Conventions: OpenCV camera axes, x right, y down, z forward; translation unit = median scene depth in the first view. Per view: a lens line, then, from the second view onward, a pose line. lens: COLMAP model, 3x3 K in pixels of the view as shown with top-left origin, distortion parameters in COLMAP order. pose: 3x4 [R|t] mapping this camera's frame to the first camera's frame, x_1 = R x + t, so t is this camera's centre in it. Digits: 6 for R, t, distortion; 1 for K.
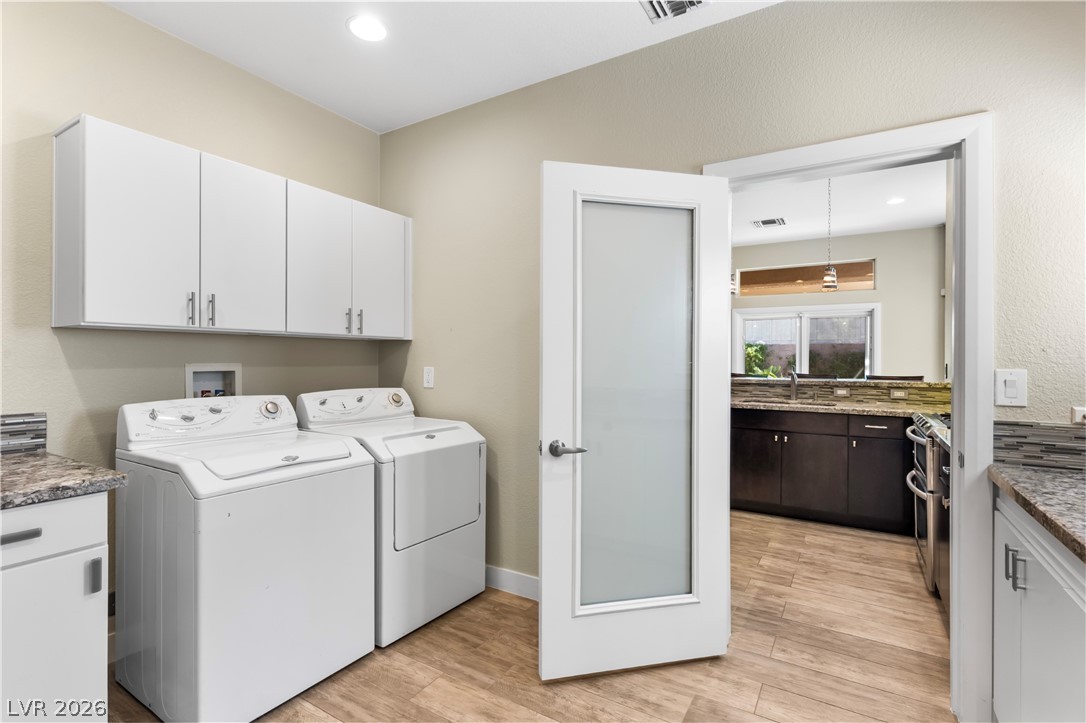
lens RADIAL K [[513.7, 0, 543.1], [0, 513.7, 355.8], [0, 0, 1]] dist [0.004840, -0.000848]
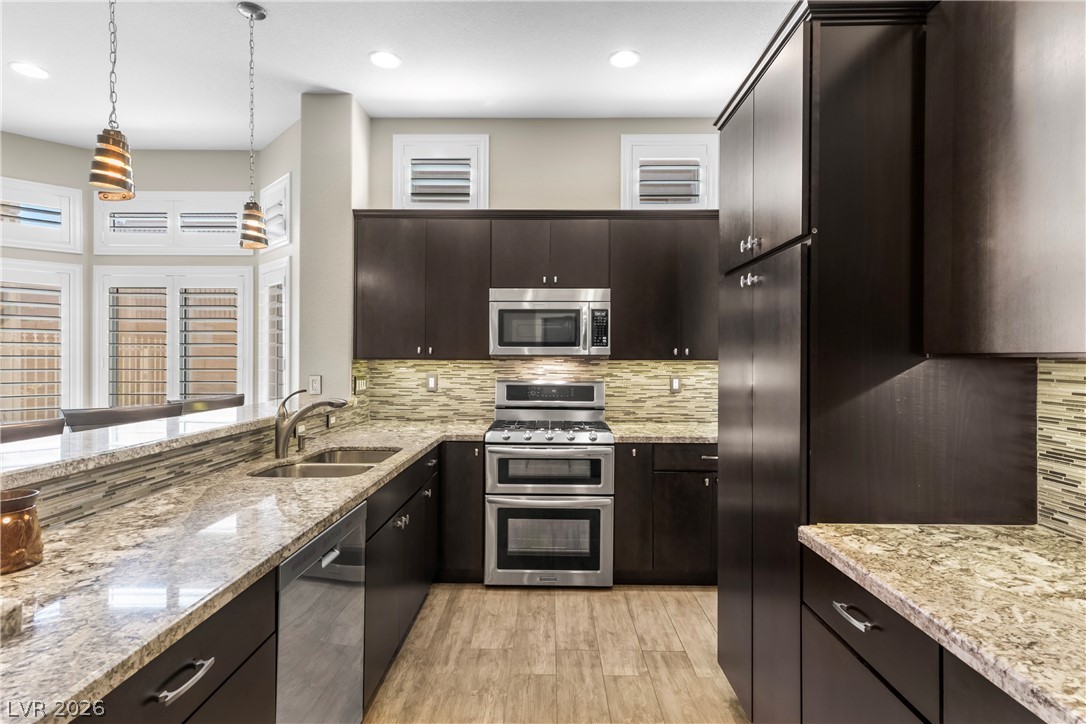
lens RADIAL K [[552.8, 0, 548.4], [0, 552.8, 360.9], [0, 0, 1]] dist [0.005133, 0.000959]
pose [[-0.513183, -0.010472, 0.858215, -0.110899], [-0.011367, 0.999921, 0.005404, -0.013918], [-0.858204, -0.006982, -0.513261, 1.094733]]
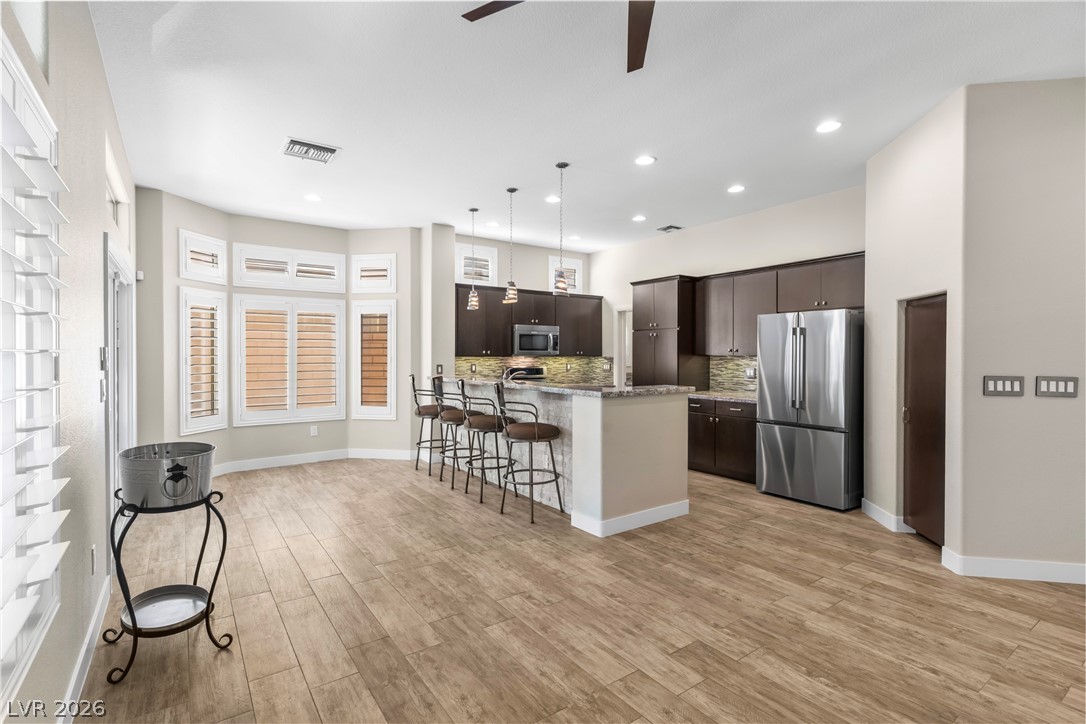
lens RADIAL K [[513.7, 0, 544.5], [0, 513.7, 359.1], [0, 0, 1]] dist [0.004840, -0.000848]
pose [[-0.918971, -0.007514, 0.394254, -0.119914], [-0.007050, 0.999972, 0.002624, -0.007232], [-0.394262, -0.000368, -0.918998, 2.237496]]
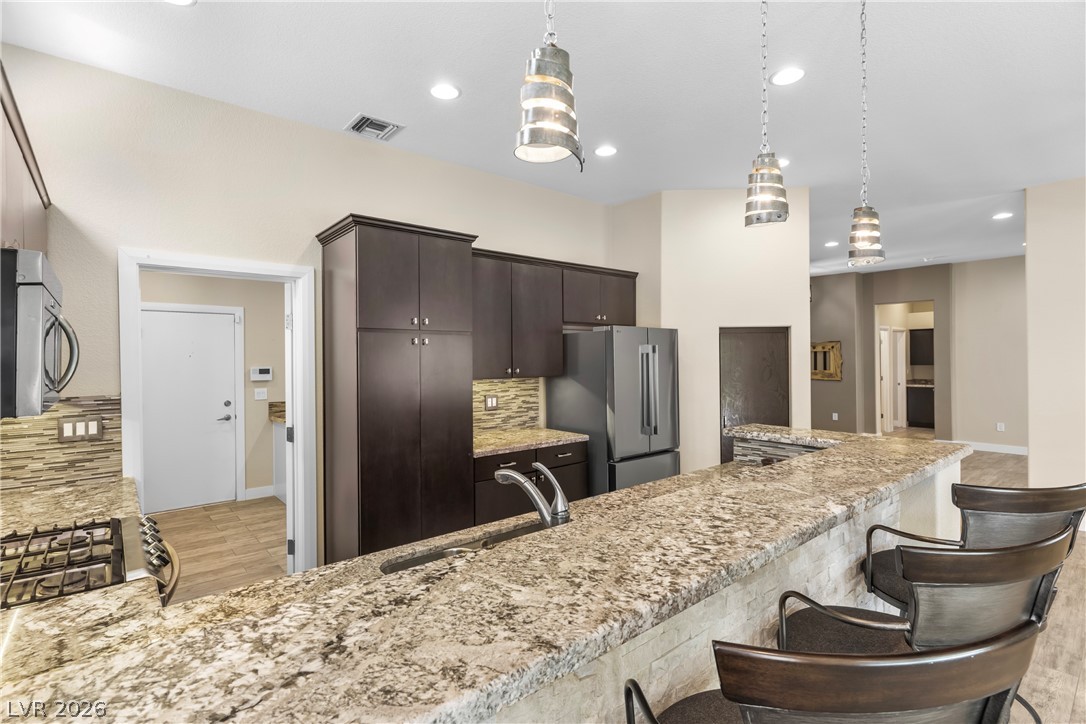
lens RADIAL K [[513.7, 0, 543.7], [0, 513.7, 360.0], [0, 0, 1]] dist [0.004840, -0.000848]
pose [[-0.311817, -0.001431, -0.950141, 0.809225], [0.014392, 0.999877, -0.006229, -0.043464], [0.950033, -0.015617, -0.311758, 1.129129]]
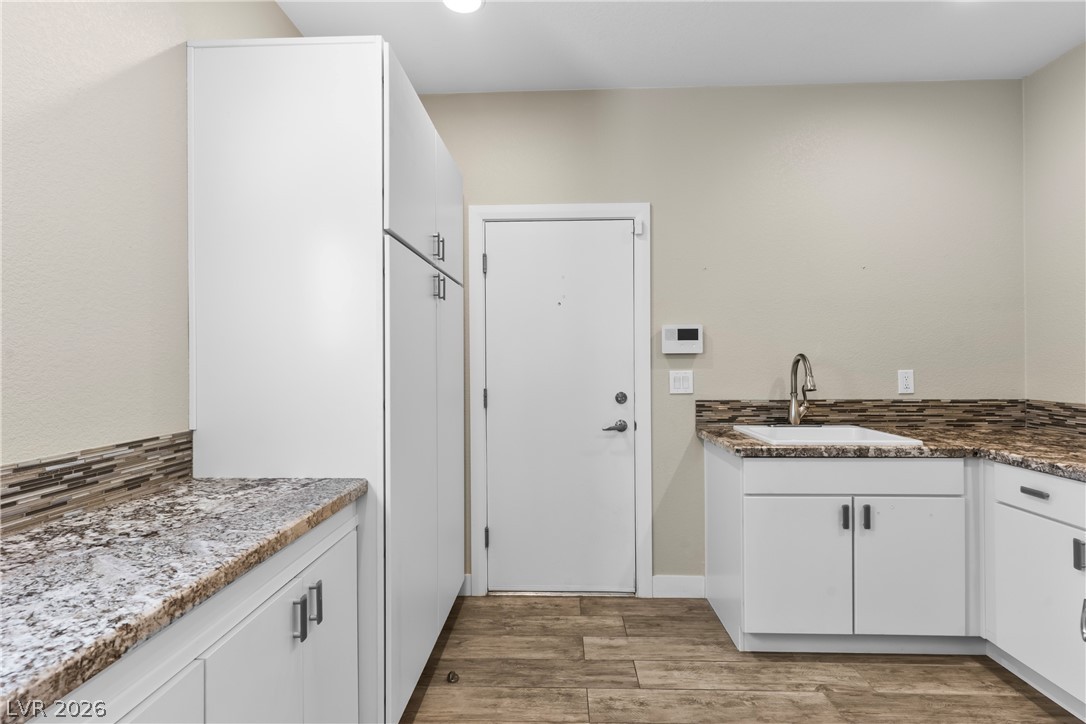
lens RADIAL K [[524.5, 0, 545.9], [0, 524.5, 359.8], [0, 0, 1]] dist [-0.002586, -0.000612]
pose [[-0.868095, -0.004135, -0.496382, 0.240513], [0.003221, 0.999897, -0.013962, 0.006796], [0.496388, -0.013719, -0.867992, 0.498694]]
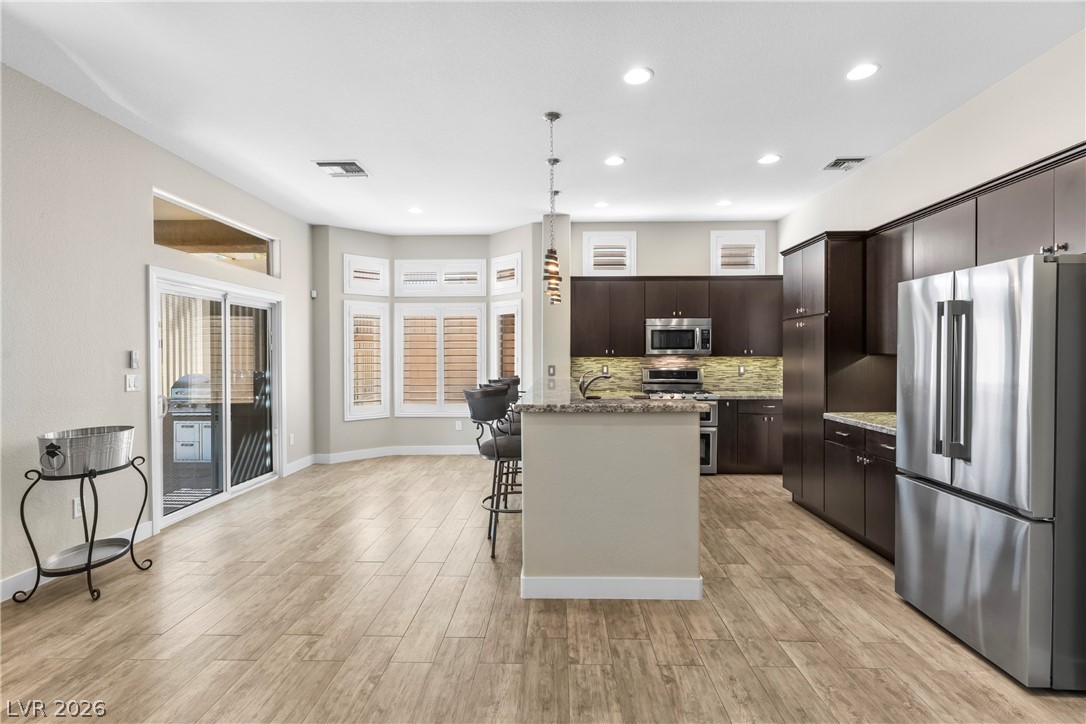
lens RADIAL K [[513.7, 0, 545.2], [0, 513.7, 359.3], [0, 0, 1]] dist [0.004840, -0.000848]
pose [[-0.496616, -0.010511, 0.867907, -0.455202], [-0.006295, 0.999944, 0.008508, -0.013268], [-0.867948, -0.001238, -0.496654, 1.686703]]
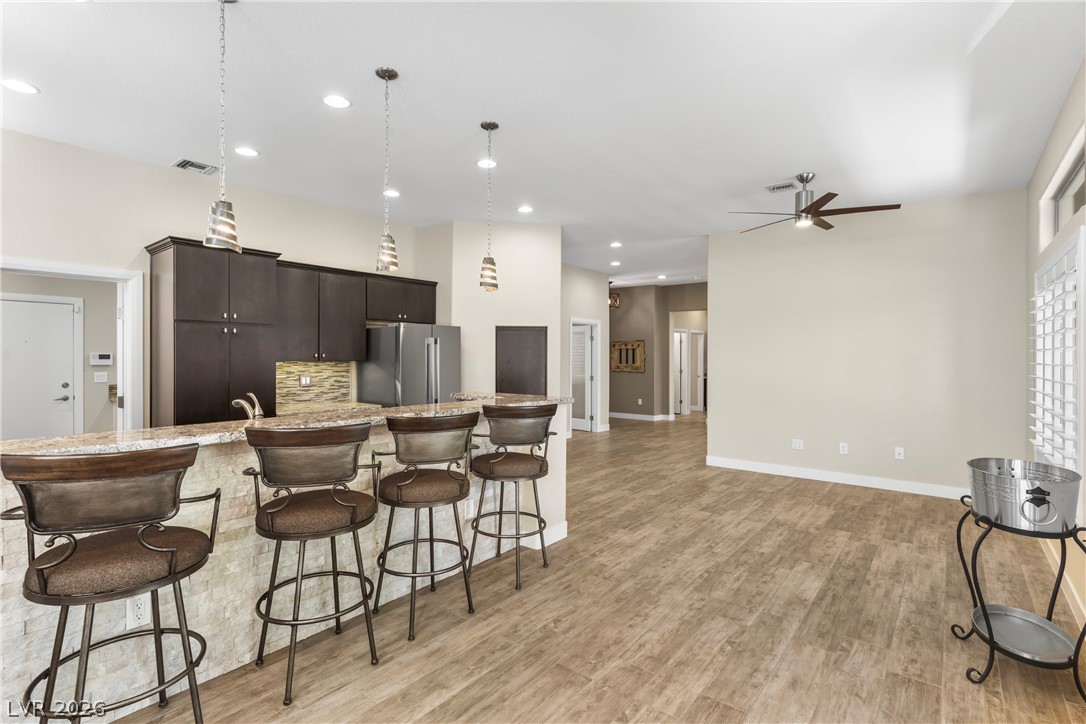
lens RADIAL K [[513.7, 0, 544.8], [0, 513.7, 358.9], [0, 0, 1]] dist [0.004840, -0.000848]
pose [[-0.123115, -0.001321, -0.992392, 1.075526], [0.004426, 0.999988, -0.001880, -0.018211], [0.992383, -0.004624, -0.123108, 1.455992]]
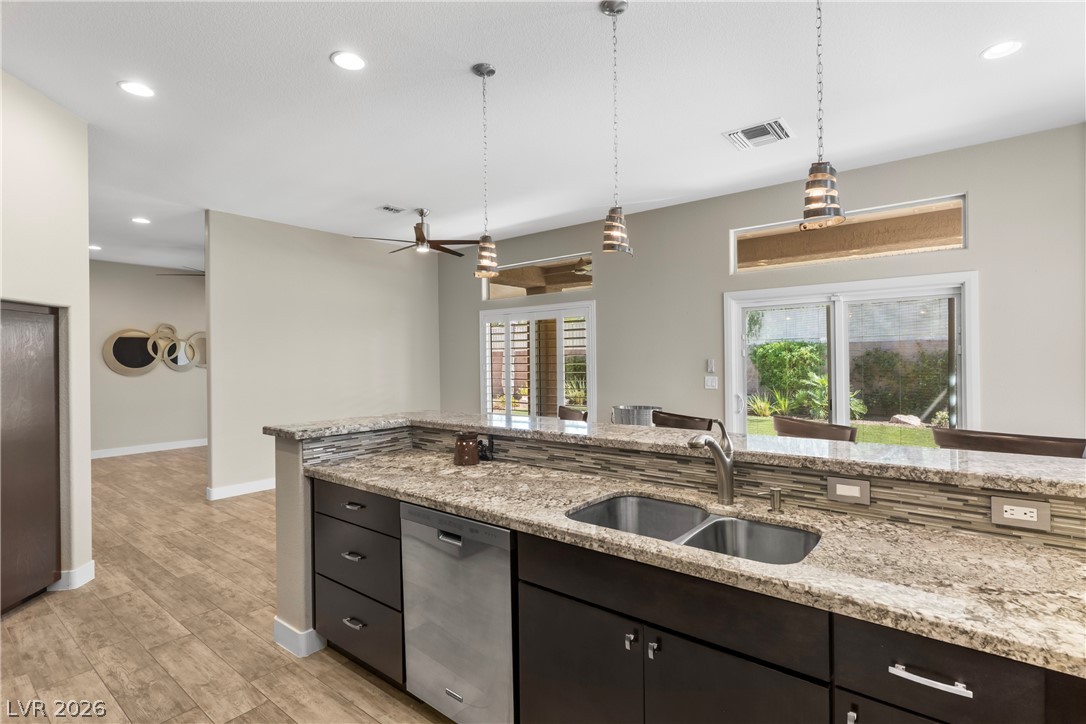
lens RADIAL K [[524.5, 0, 543.9], [0, 524.5, 357.2], [0, 0, 1]] dist [-0.002586, -0.000612]
pose [[0.991971, -0.015358, -0.125532, 0.416759], [0.015567, 0.999879, 0.000678, -0.028801], [0.125506, -0.002627, 0.992089, 0.606388]]
